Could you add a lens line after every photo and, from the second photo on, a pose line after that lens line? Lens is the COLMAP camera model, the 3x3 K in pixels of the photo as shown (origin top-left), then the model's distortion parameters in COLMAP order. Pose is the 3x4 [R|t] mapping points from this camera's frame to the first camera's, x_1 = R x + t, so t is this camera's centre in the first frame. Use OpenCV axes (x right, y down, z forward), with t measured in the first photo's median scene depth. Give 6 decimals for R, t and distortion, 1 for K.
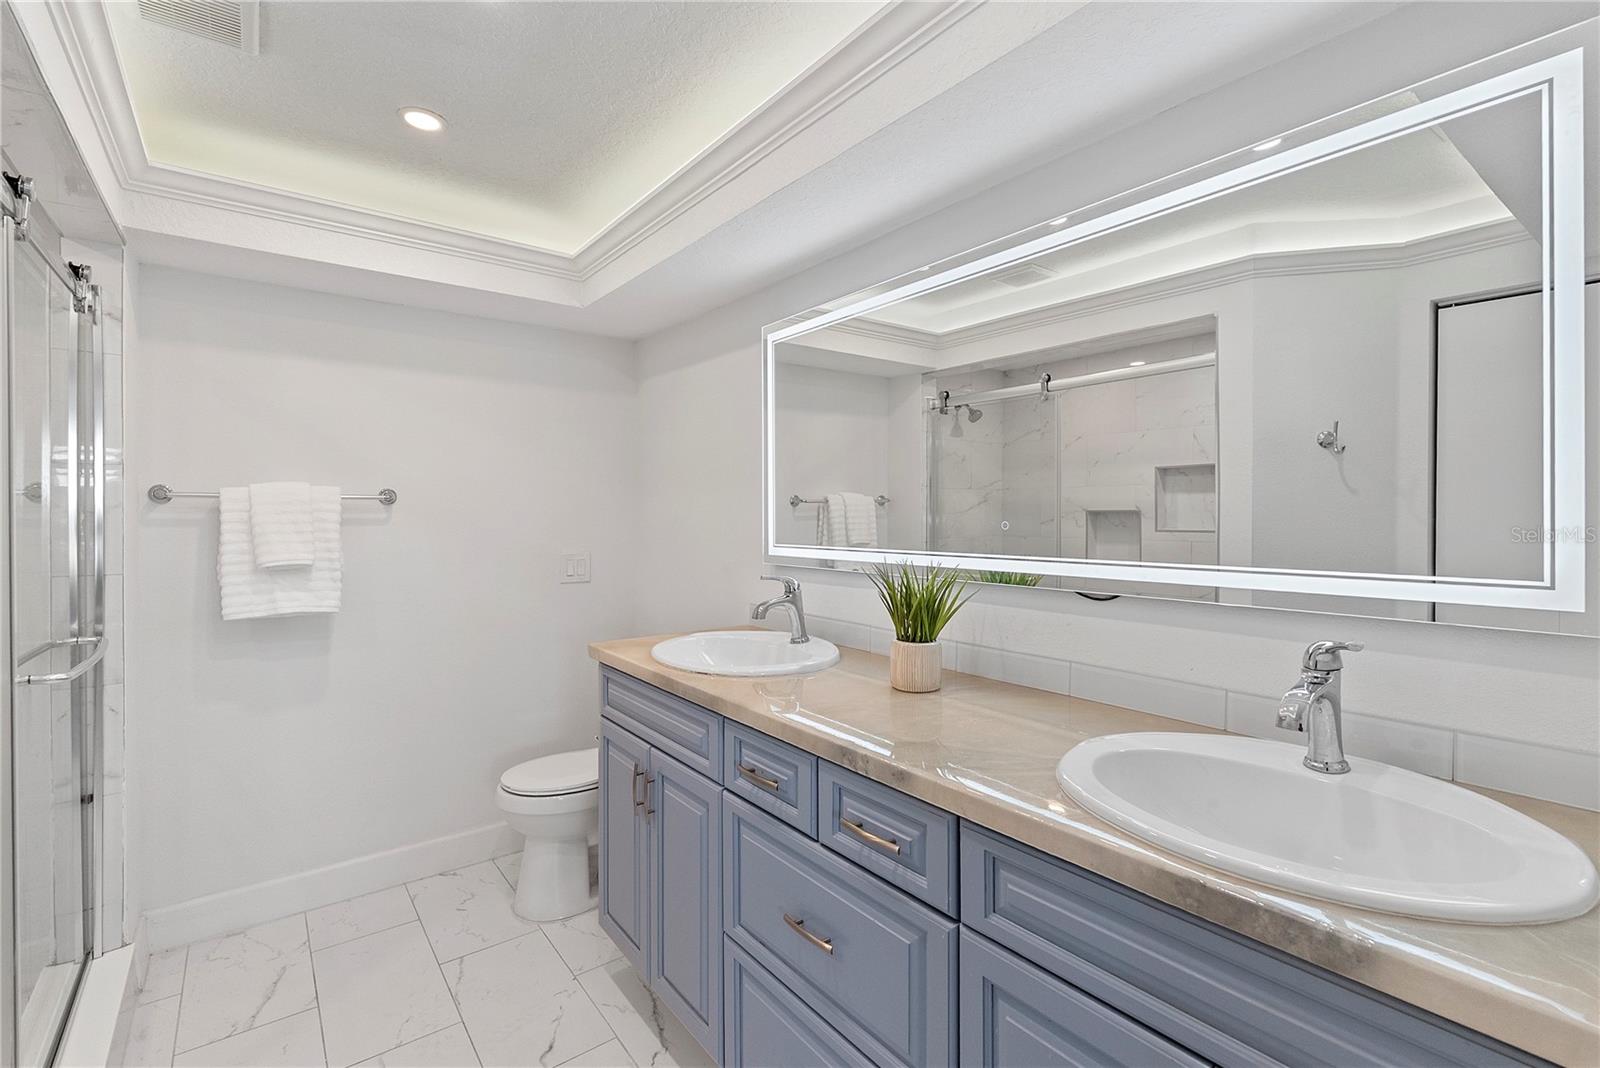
lens RADIAL K [[706.4, 0, 800.0], [0, 706.4, 534.0], [0, 0, 1]] dist [-0.000634, -0.000118]
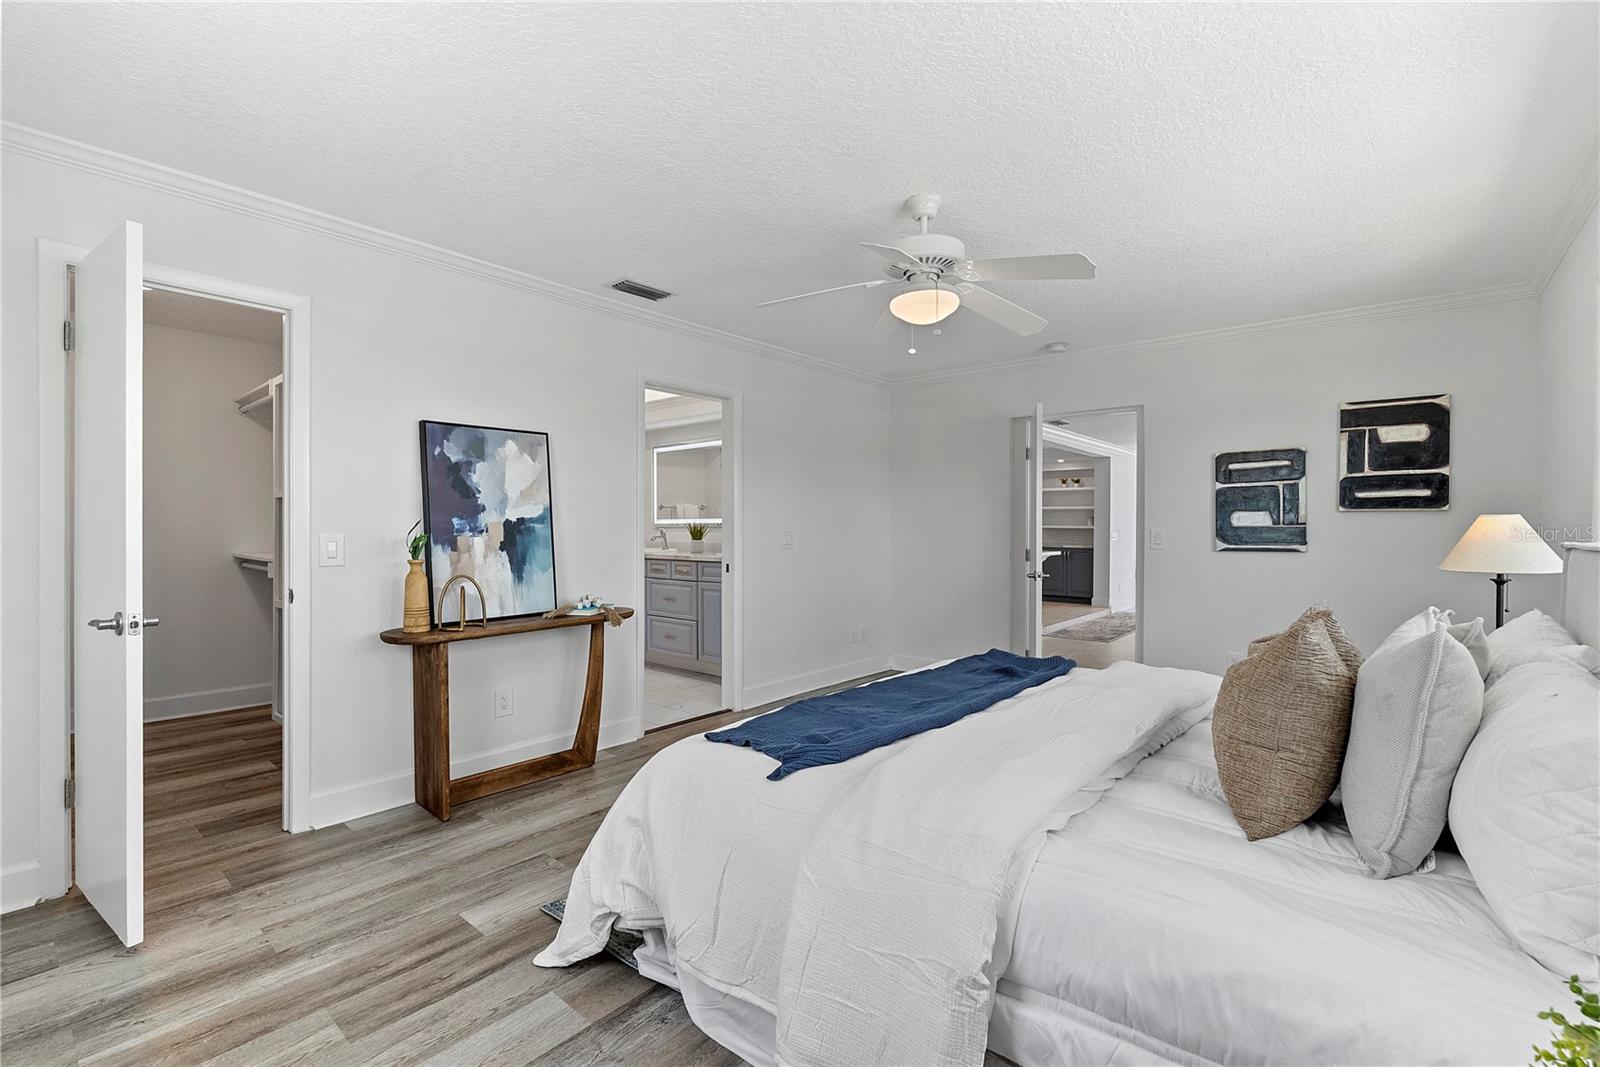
lens RADIAL K [[706.4, 0, 800.0], [0, 706.4, 533.5], [0, 0, 1]] dist [-0.000634, -0.000118]
pose [[0.978498, 0.005431, 0.206187, -0.062533], [-0.001271, 0.999793, -0.020305, 0.142274], [-0.206255, 0.019606, 0.978302, -2.192177]]
